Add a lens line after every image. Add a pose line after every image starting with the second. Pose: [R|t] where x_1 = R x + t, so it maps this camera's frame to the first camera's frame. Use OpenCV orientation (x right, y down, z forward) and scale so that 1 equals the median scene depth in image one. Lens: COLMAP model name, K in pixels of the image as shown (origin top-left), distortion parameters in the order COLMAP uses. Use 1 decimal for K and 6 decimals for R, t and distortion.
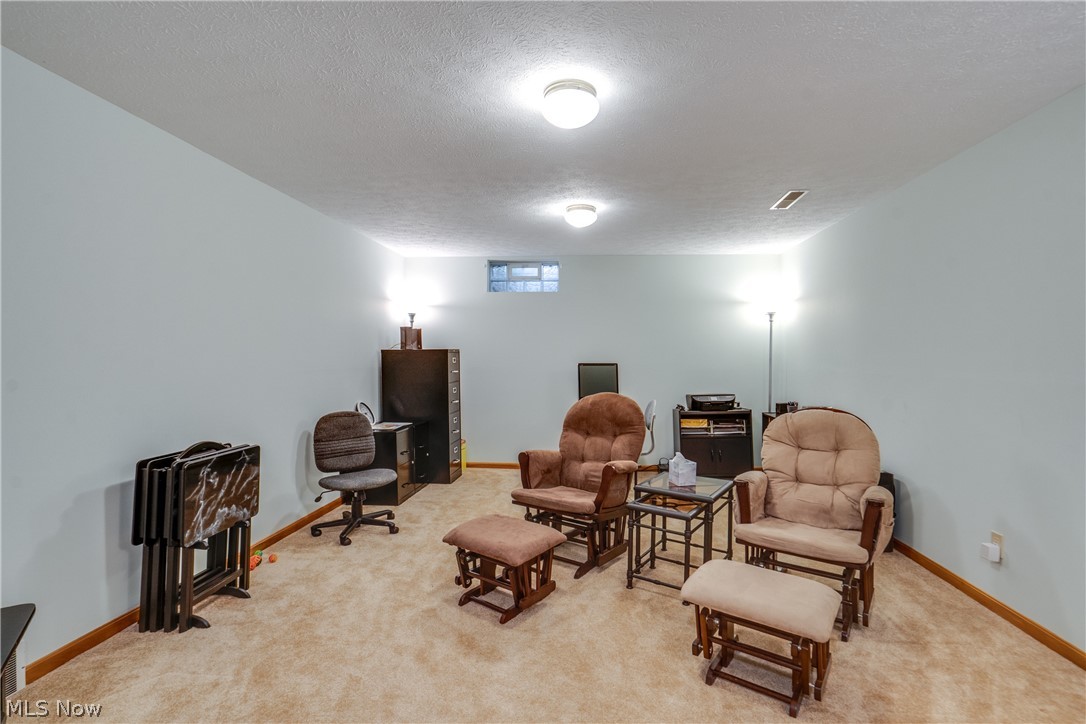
lens RADIAL K [[524.4, 0, 557.6], [0, 524.4, 358.8], [0, 0, 1]] dist [0.001740, 0.001321]
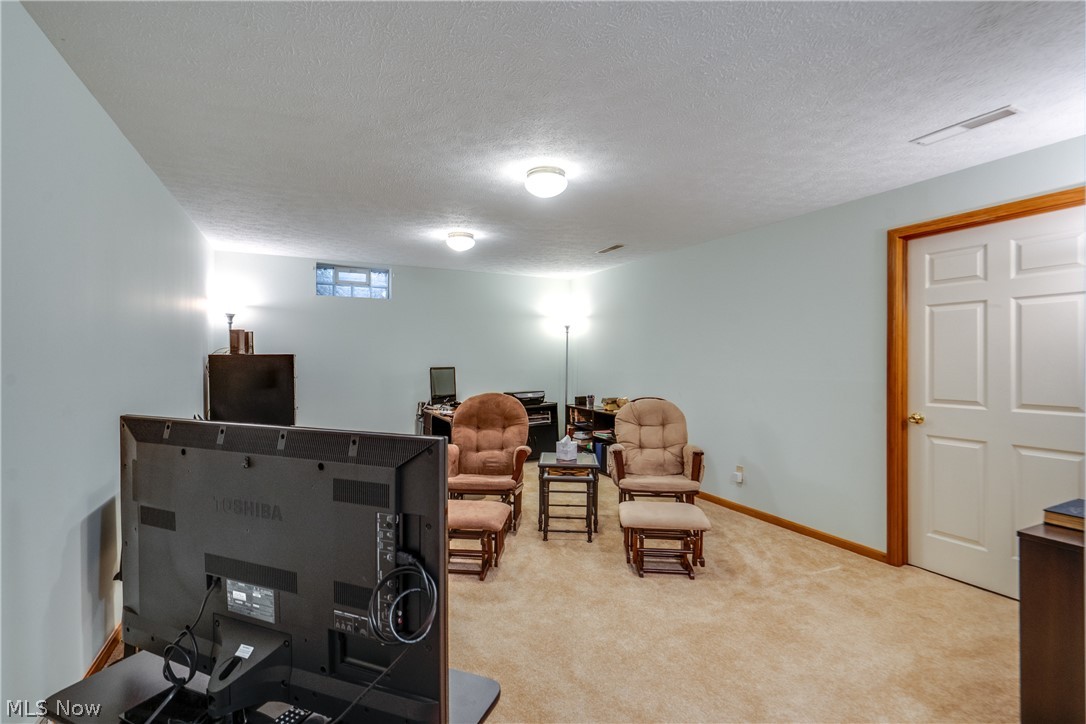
lens RADIAL K [[503.0, 0, 575.6], [0, 503.0, 362.1], [0, 0, 1]] dist [-0.000369, 0.000340]
pose [[0.850272, -0.003735, 0.526330, -0.248316], [0.000423, 0.999979, 0.006413, -0.009340], [-0.526343, -0.005230, 0.850256, -0.058531]]
